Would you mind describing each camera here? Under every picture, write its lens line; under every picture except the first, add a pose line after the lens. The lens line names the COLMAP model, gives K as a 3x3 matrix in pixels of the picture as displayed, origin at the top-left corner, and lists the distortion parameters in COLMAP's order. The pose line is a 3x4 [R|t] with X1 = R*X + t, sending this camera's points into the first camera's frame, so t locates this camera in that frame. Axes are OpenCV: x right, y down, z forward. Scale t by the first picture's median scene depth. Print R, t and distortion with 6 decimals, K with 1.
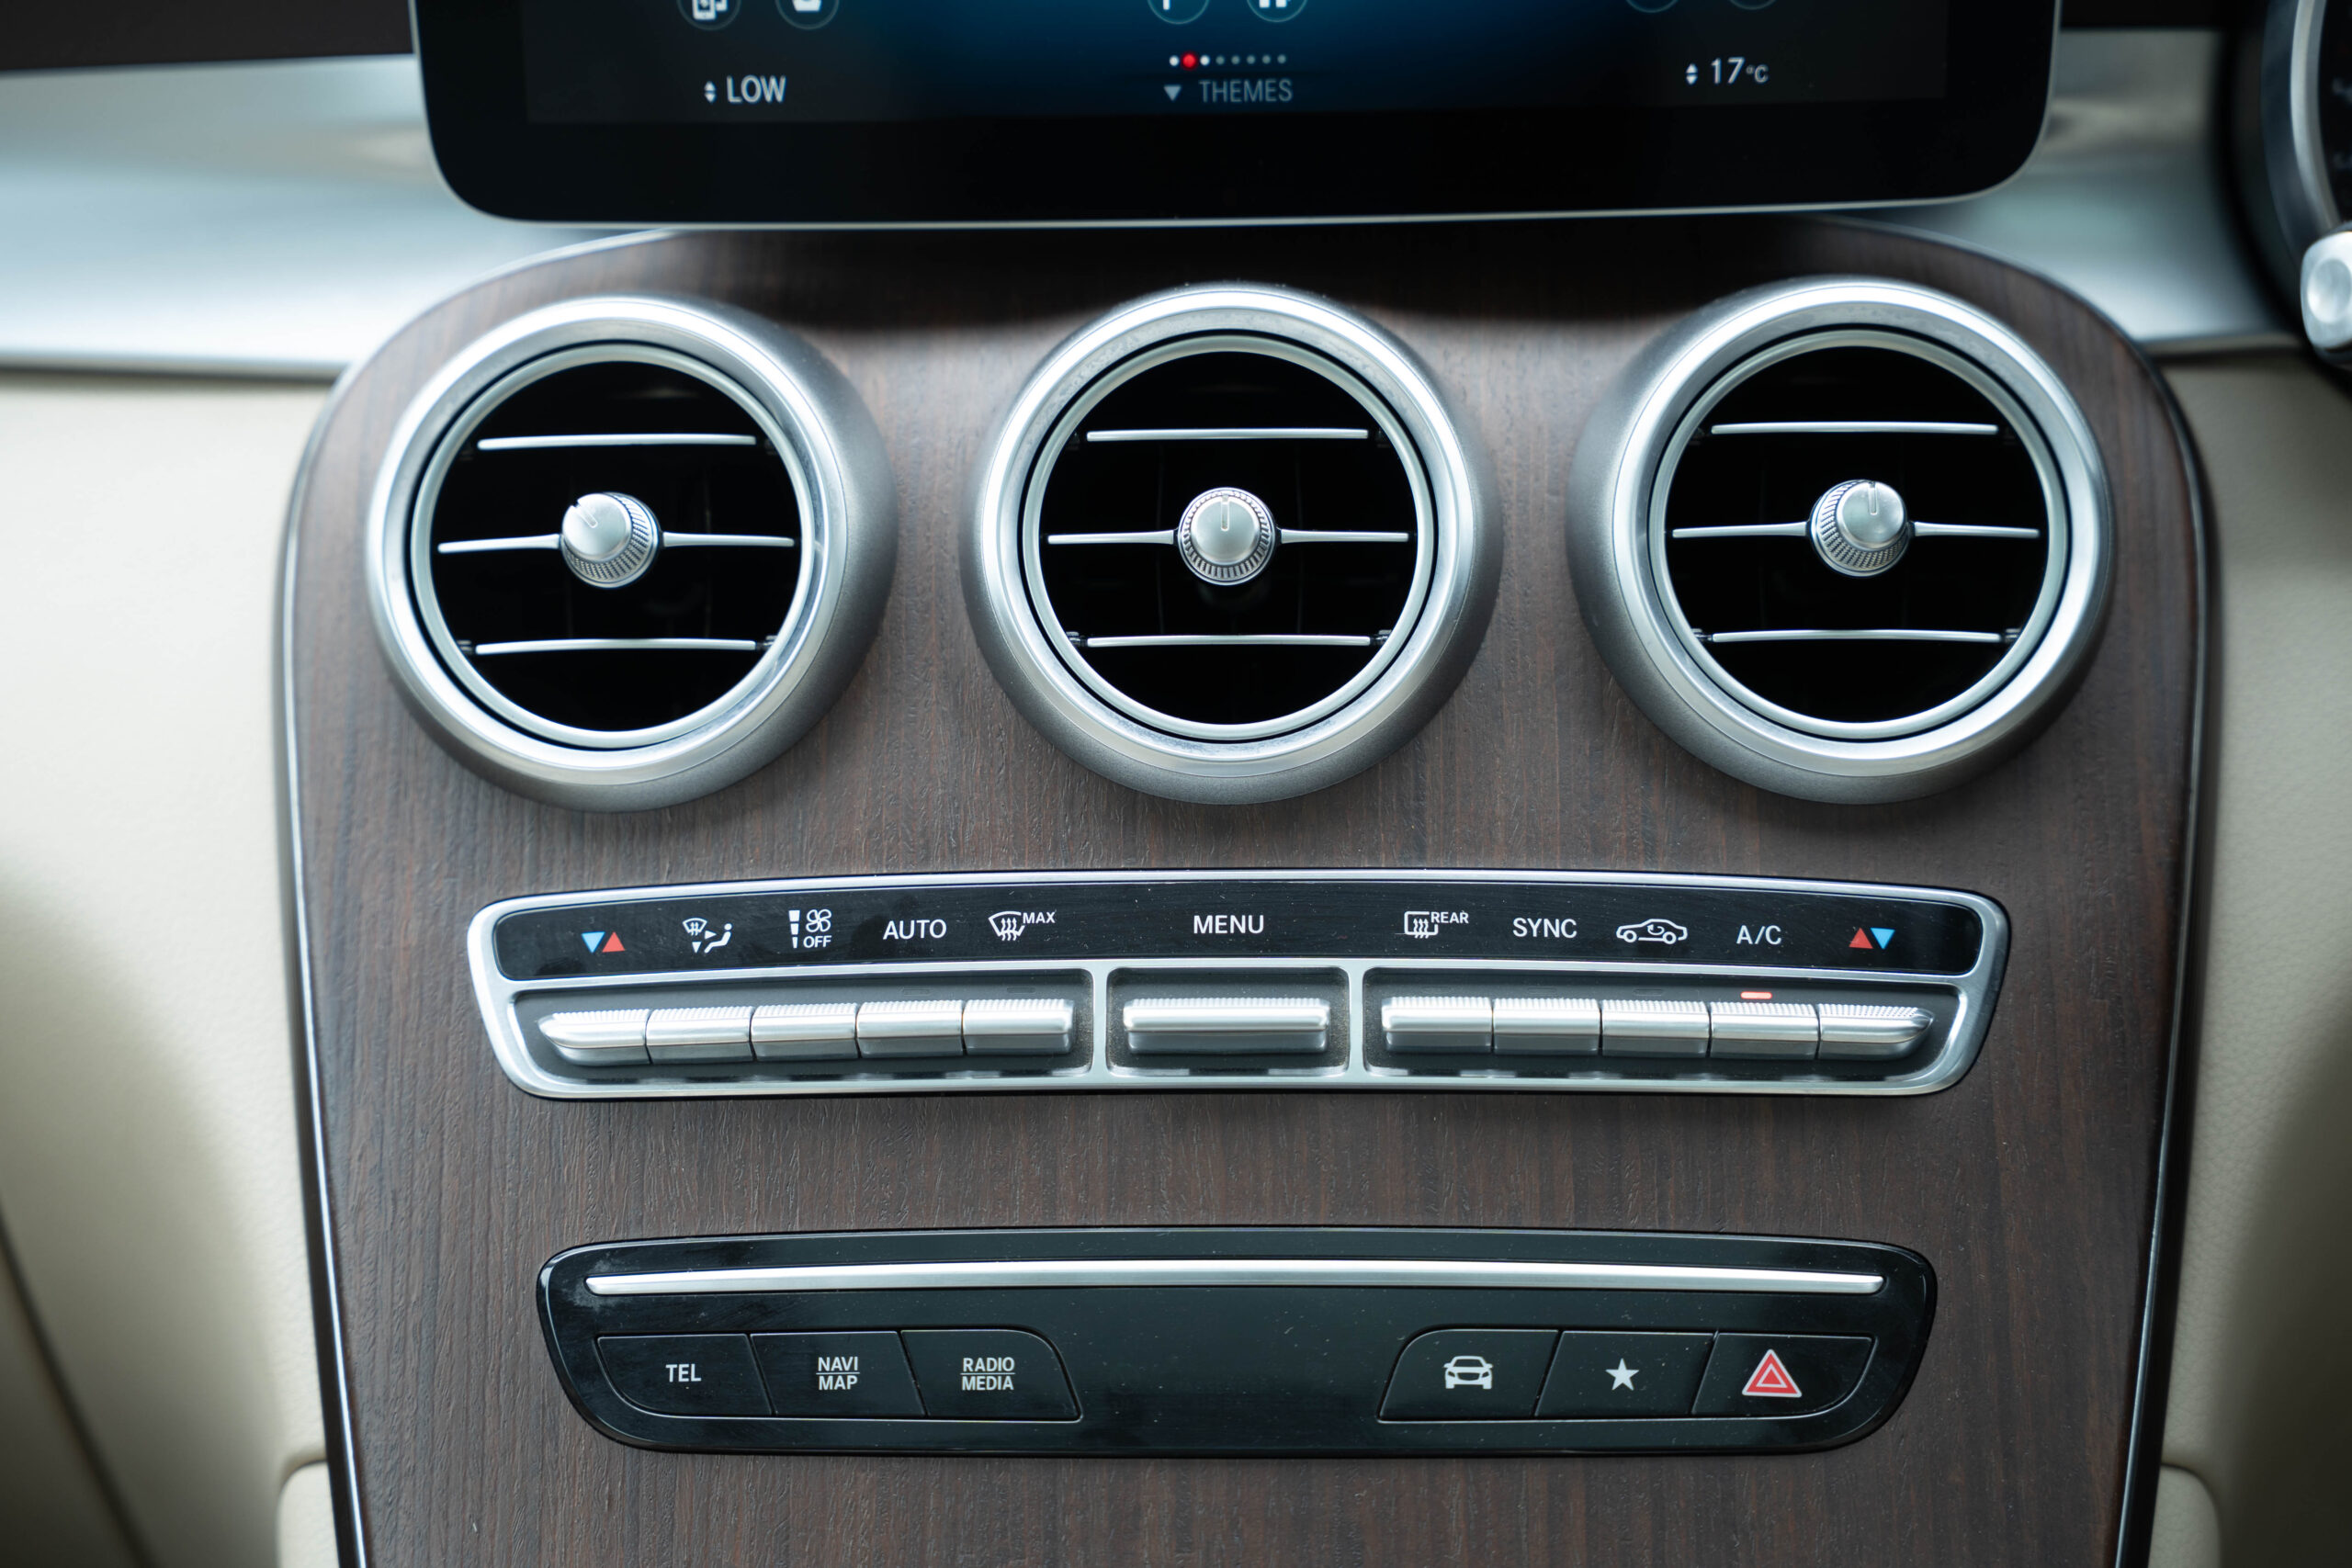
lens RADIAL K [[4696.4, 0, 1133.6], [0, 4696.4, 755.7], [0, 0, 1]] dist [0.388788, 0.016158]
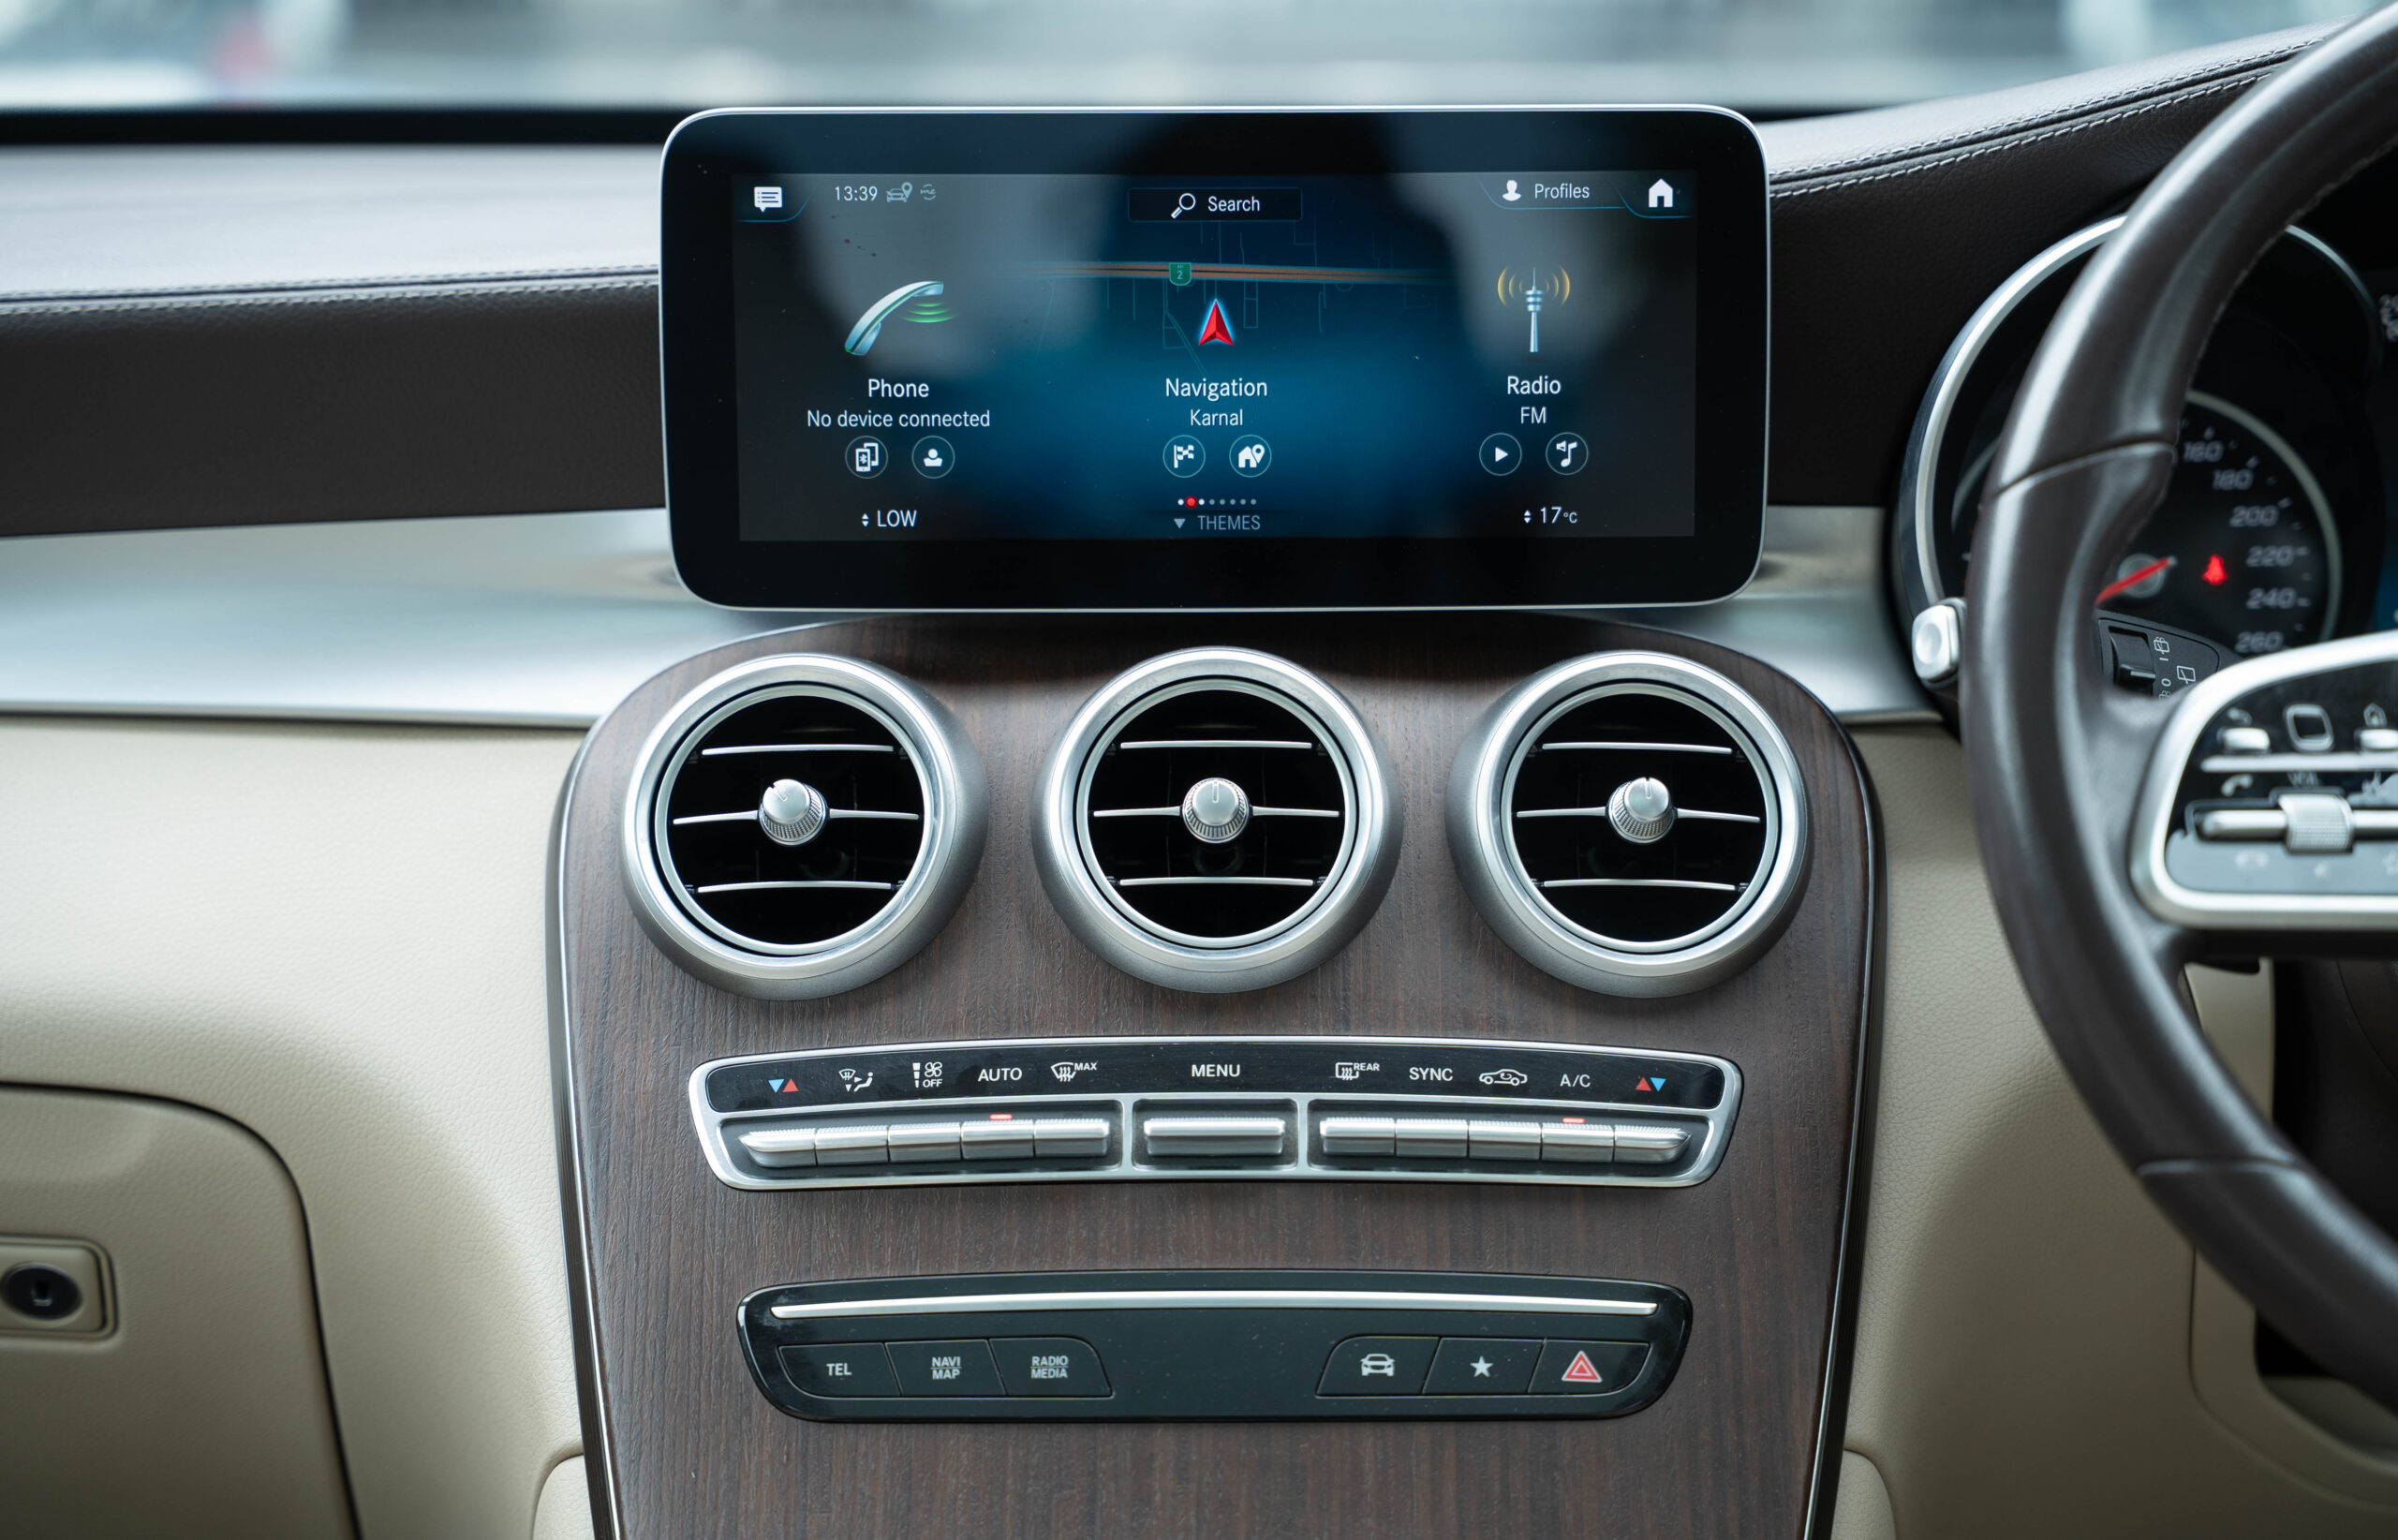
lens RADIAL K [[4811.9, 0, 1256.3], [0, 4811.9, 779.1], [0, 0, 1]] dist [0.396341, 0.016560]
pose [[0.999117, 0.011356, 0.040442, -0.028543], [-0.005135, 0.988563, -0.150724, 0.170220], [-0.041691, 0.150383, 0.987748, -0.488720]]
